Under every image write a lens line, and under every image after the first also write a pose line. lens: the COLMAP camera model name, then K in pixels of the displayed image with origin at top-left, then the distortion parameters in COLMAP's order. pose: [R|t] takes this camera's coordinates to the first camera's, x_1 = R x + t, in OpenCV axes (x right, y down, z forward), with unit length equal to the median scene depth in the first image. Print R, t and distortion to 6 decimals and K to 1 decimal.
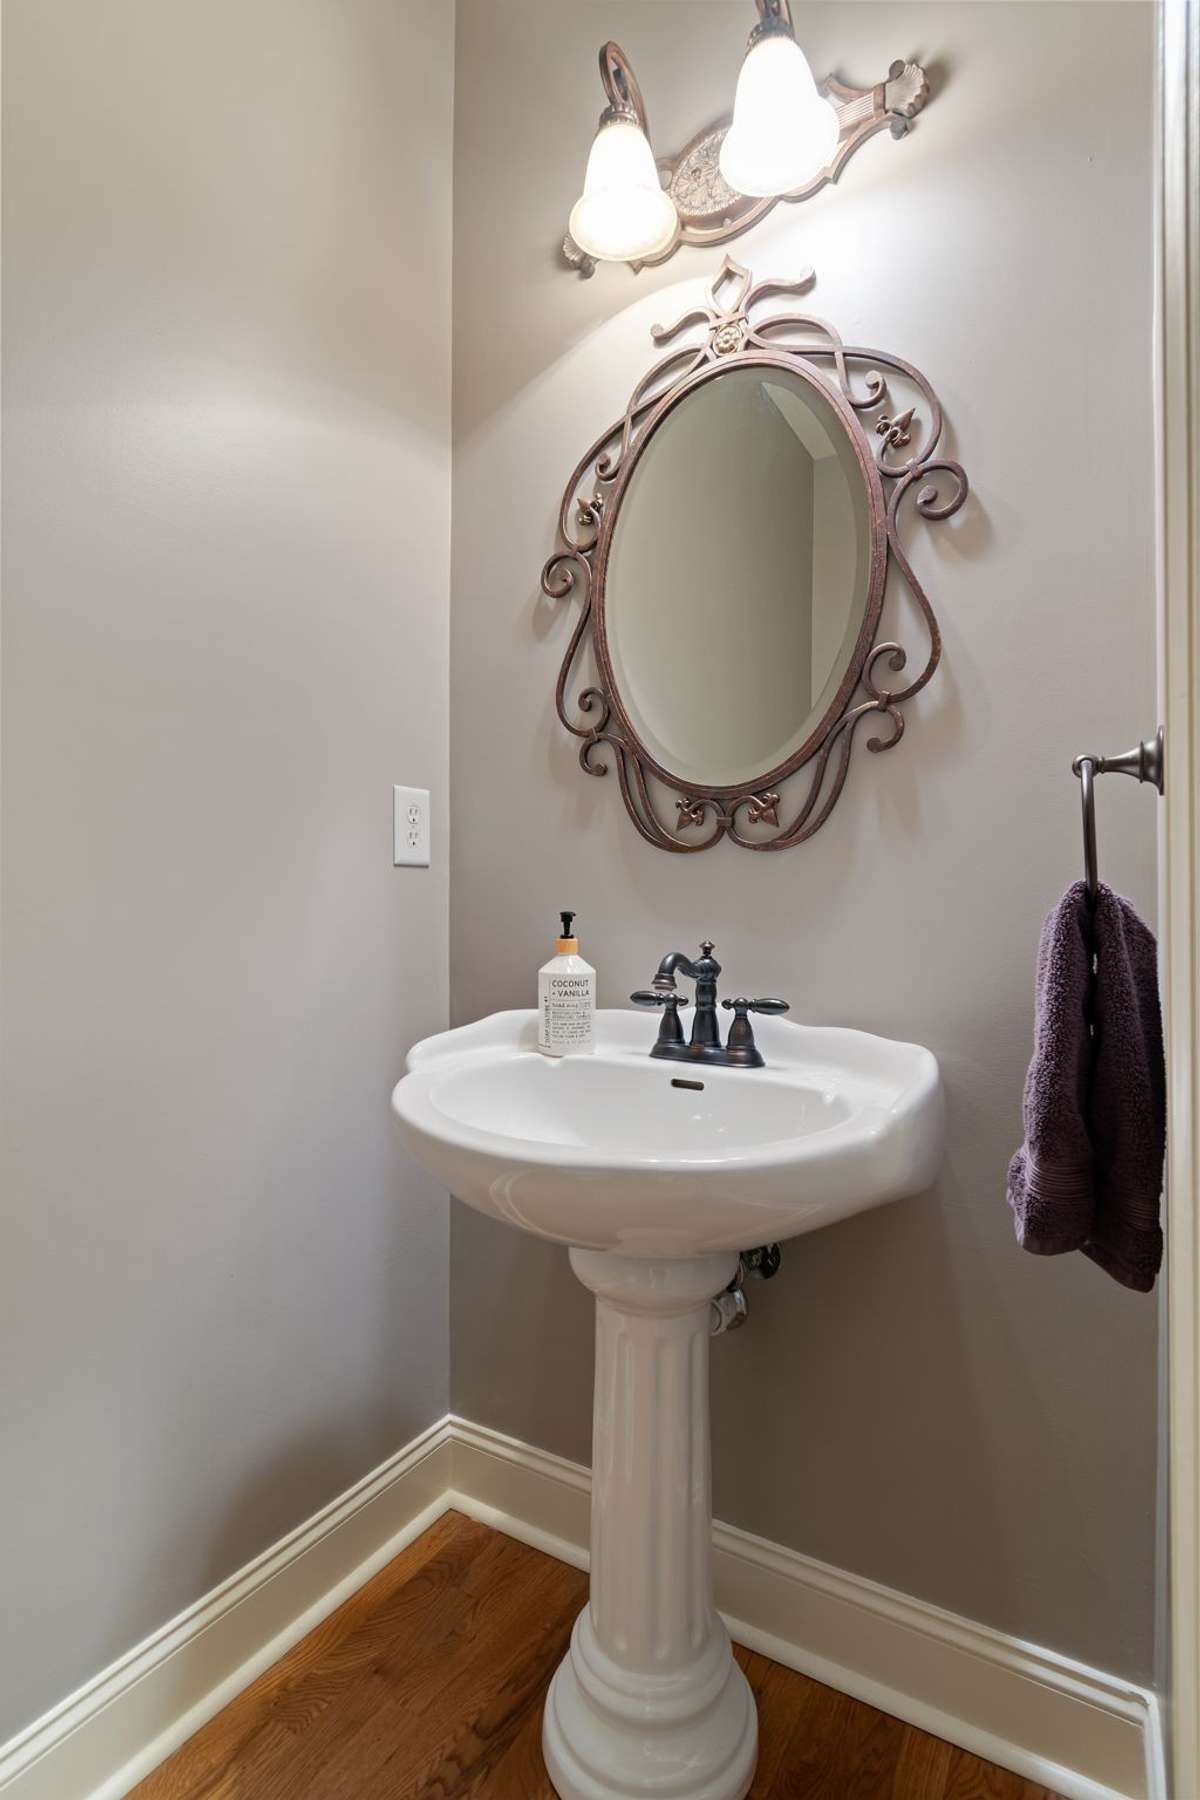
lens RADIAL K [[889.5, 0, 584.6], [0, 889.5, 898.5], [0, 0, 1]] dist [0.001885, -0.003953]
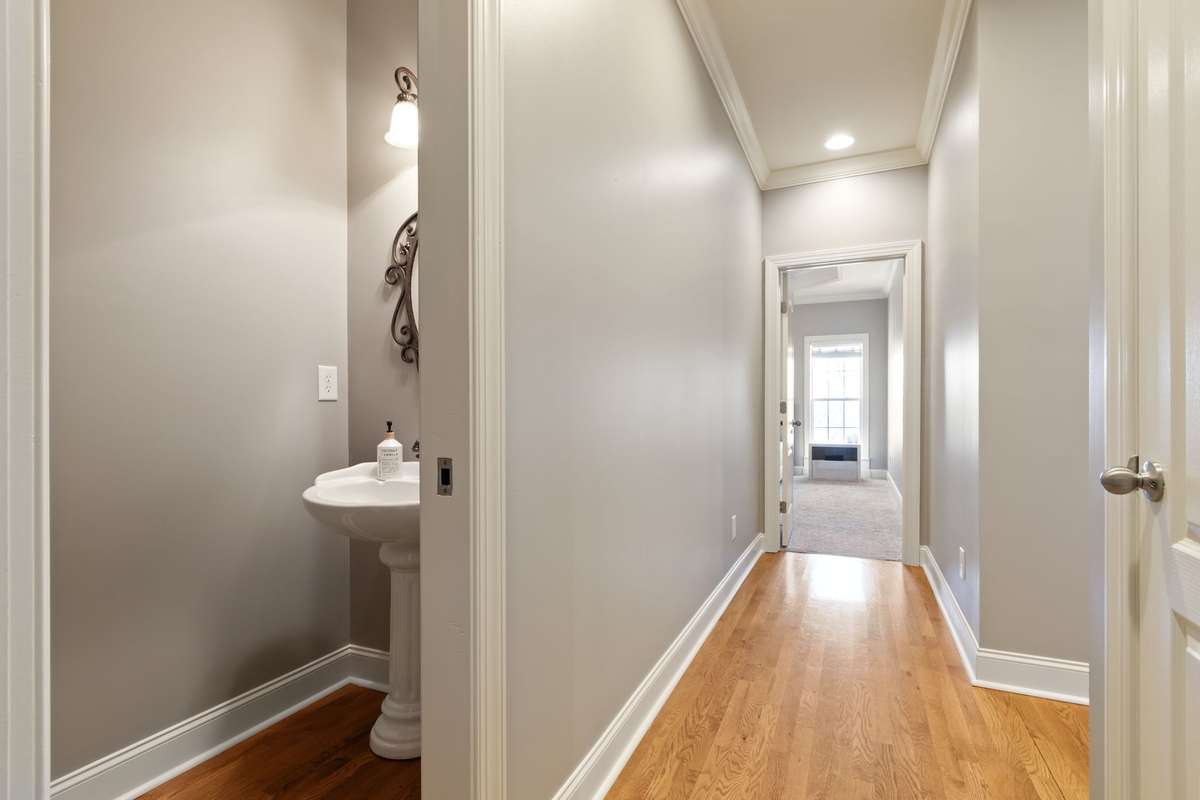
lens RADIAL K [[593.0, 0, 599.6], [0, 593.0, 412.8], [0, 0, 1]] dist [0.001885, -0.003953]
pose [[0.990279, -0.006197, 0.138957, 0.293876], [0.004119, 0.999875, 0.015237, -0.027430], [-0.139034, -0.014516, 0.990181, -0.618091]]
